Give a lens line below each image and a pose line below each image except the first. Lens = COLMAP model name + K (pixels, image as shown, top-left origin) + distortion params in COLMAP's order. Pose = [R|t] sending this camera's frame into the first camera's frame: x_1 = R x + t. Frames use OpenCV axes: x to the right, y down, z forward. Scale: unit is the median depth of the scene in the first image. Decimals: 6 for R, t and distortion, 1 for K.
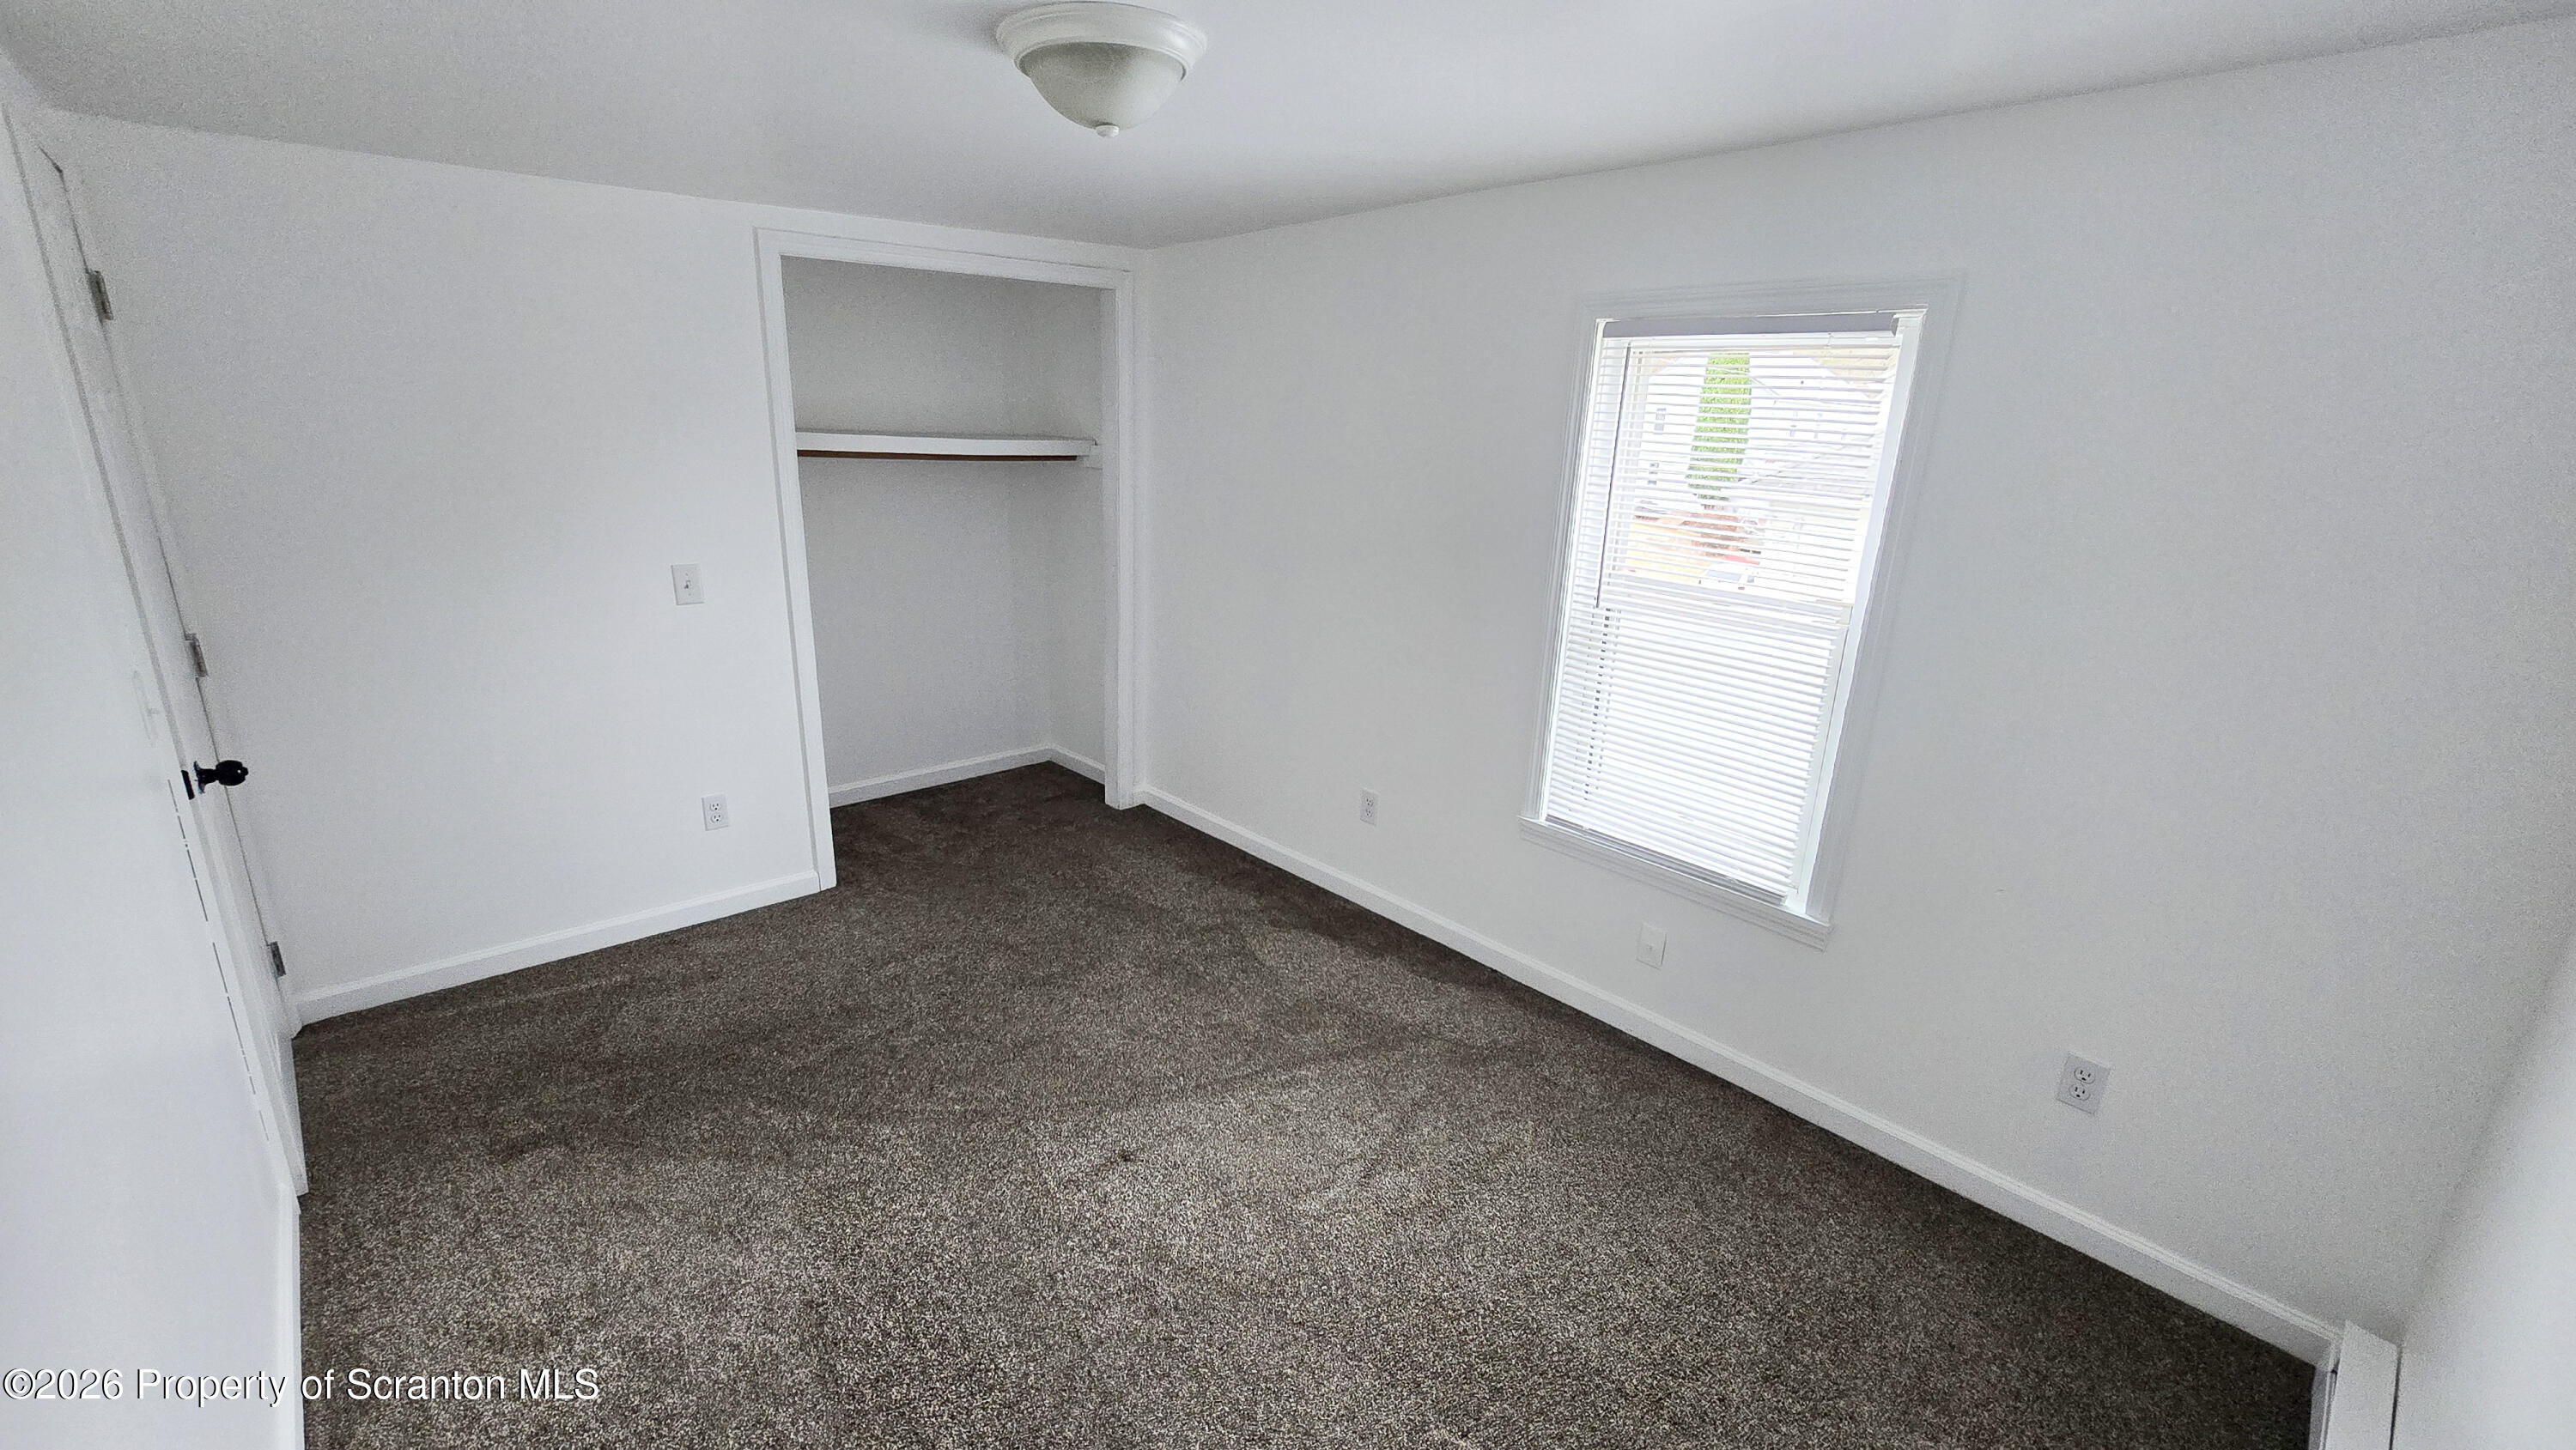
lens RADIAL K [[1044.2, 0, 1269.4], [0, 1044.2, 735.9], [0, 0, 1]] dist [-0.000846, 0.000029]
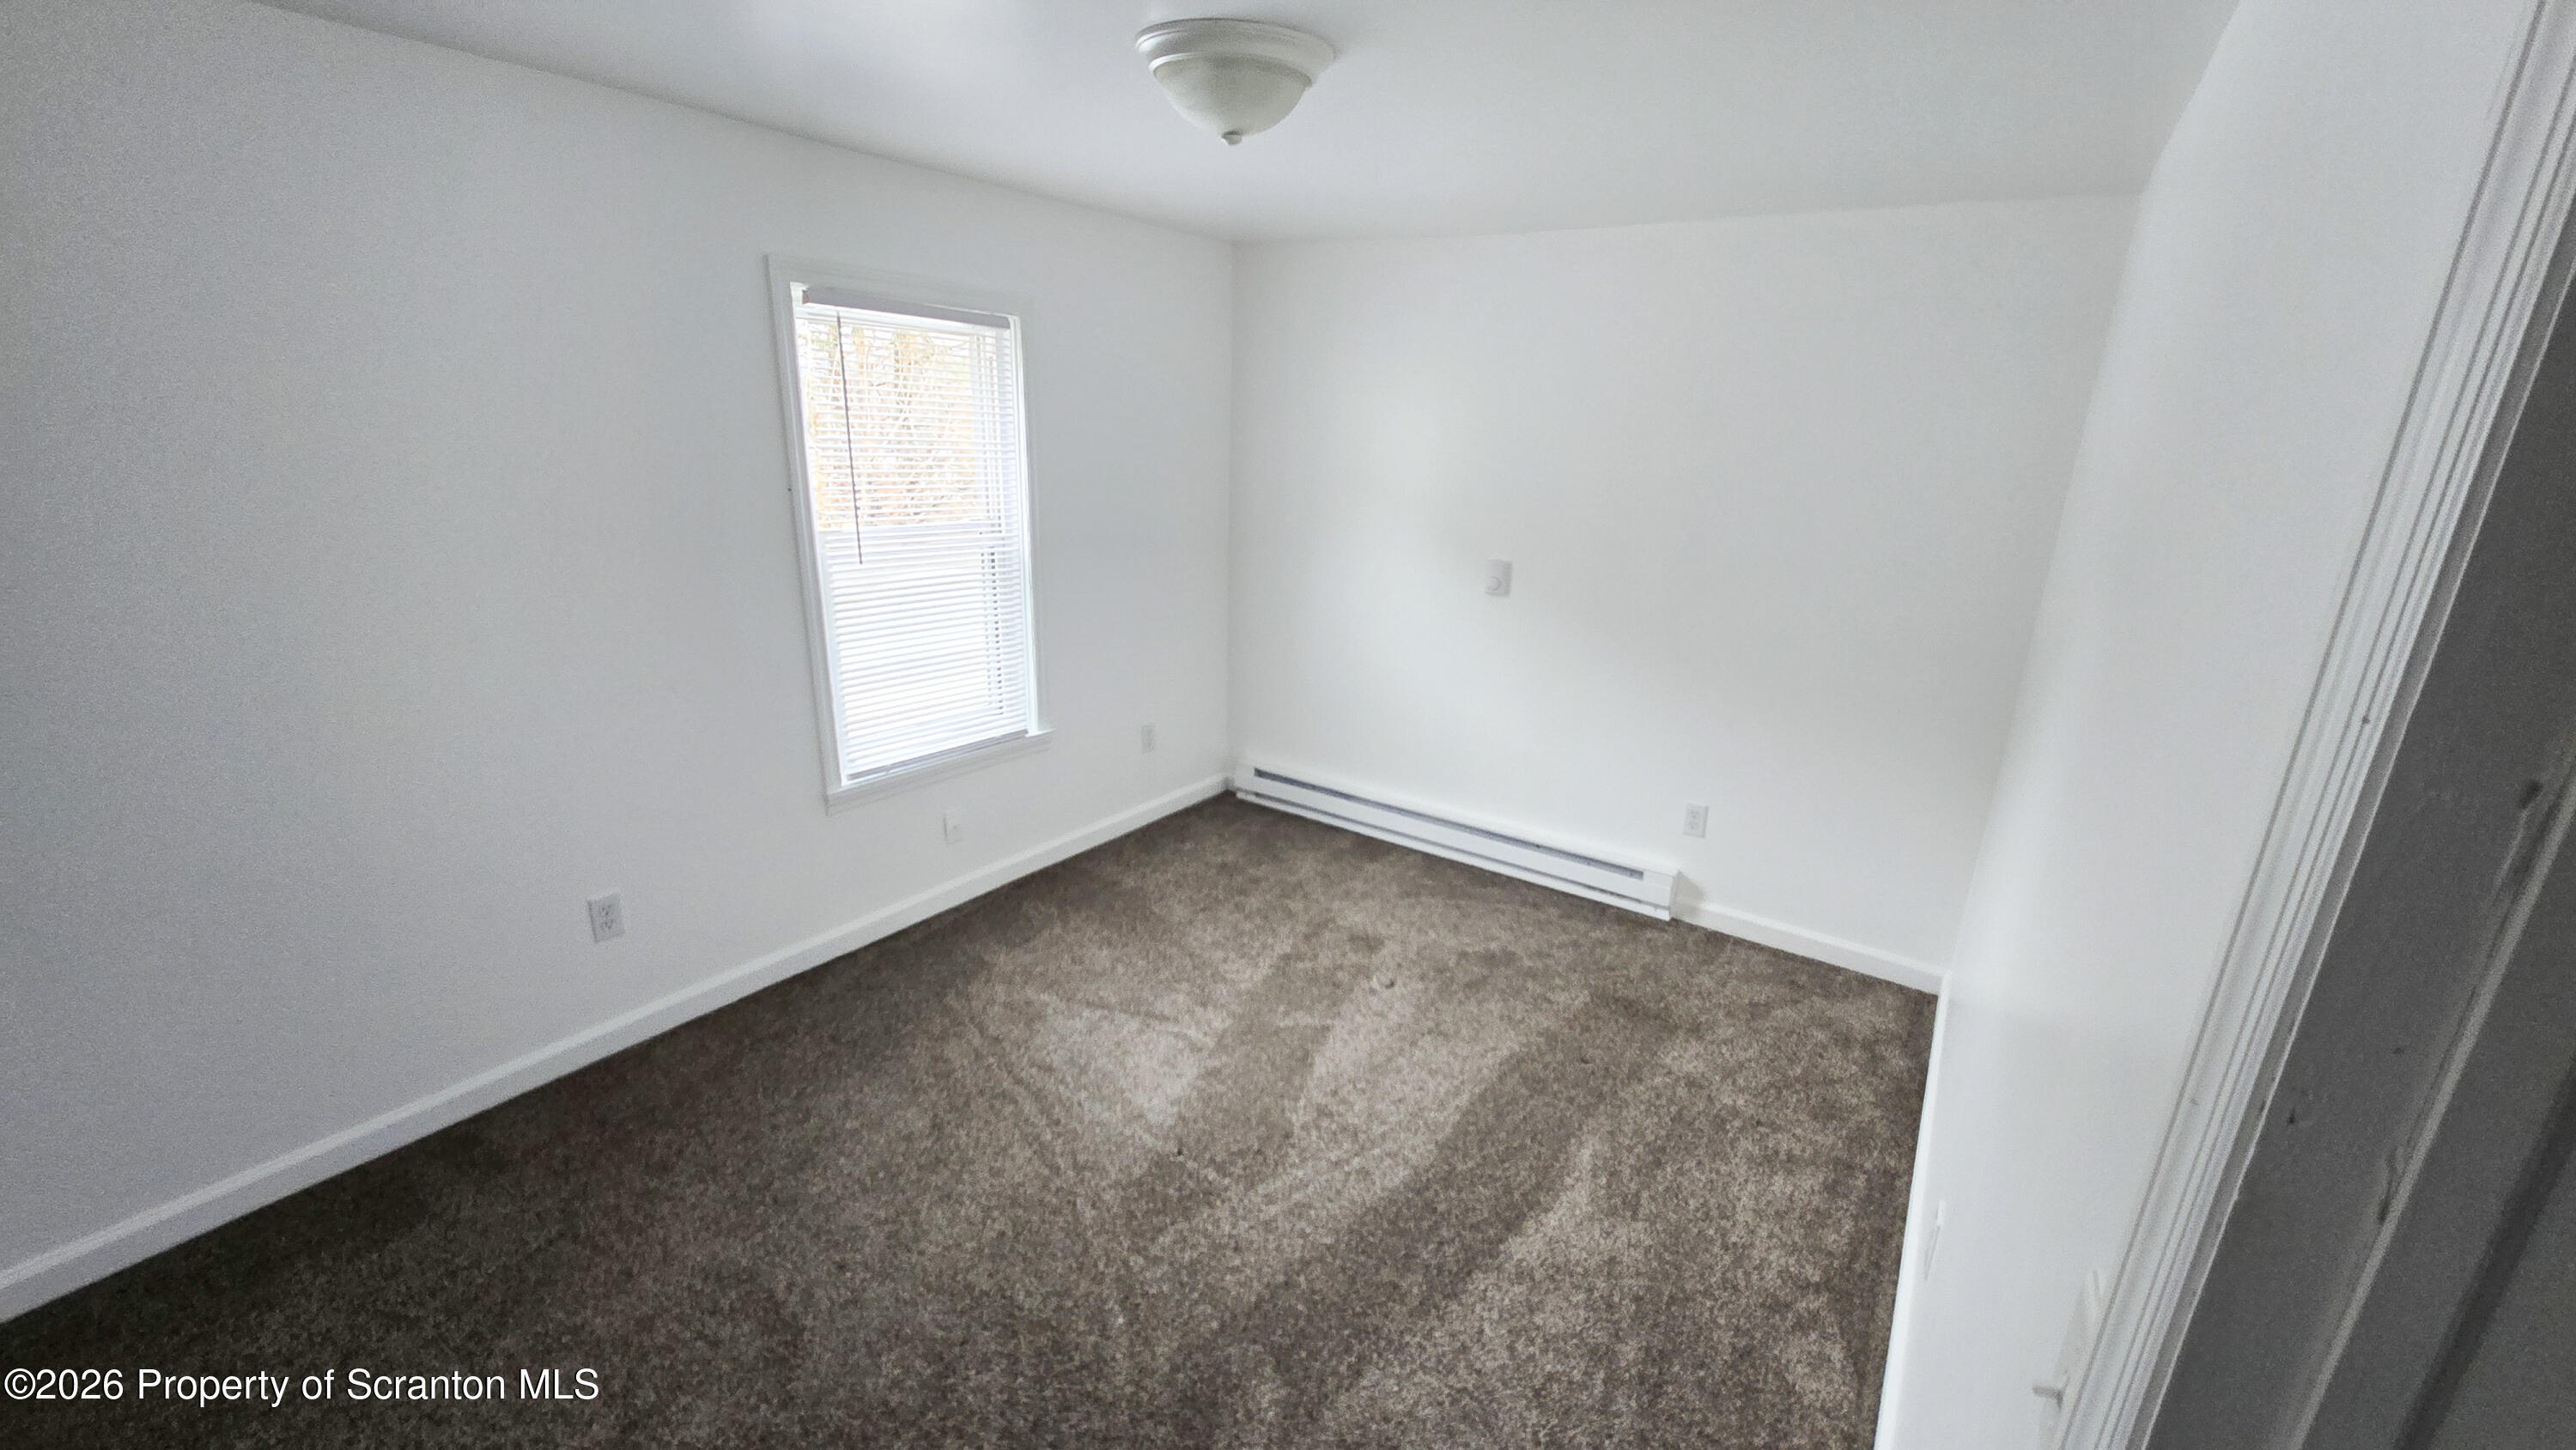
lens RADIAL K [[1044.2, 0, 1269.4], [0, 1044.2, 735.9], [0, 0, 1]] dist [-0.000846, 0.000029]
pose [[-0.212875, -0.328563, 0.920180, -0.869294], [0.241769, 0.894767, 0.375420, -0.283086], [-0.946695, 0.302388, -0.111037, 0.829381]]
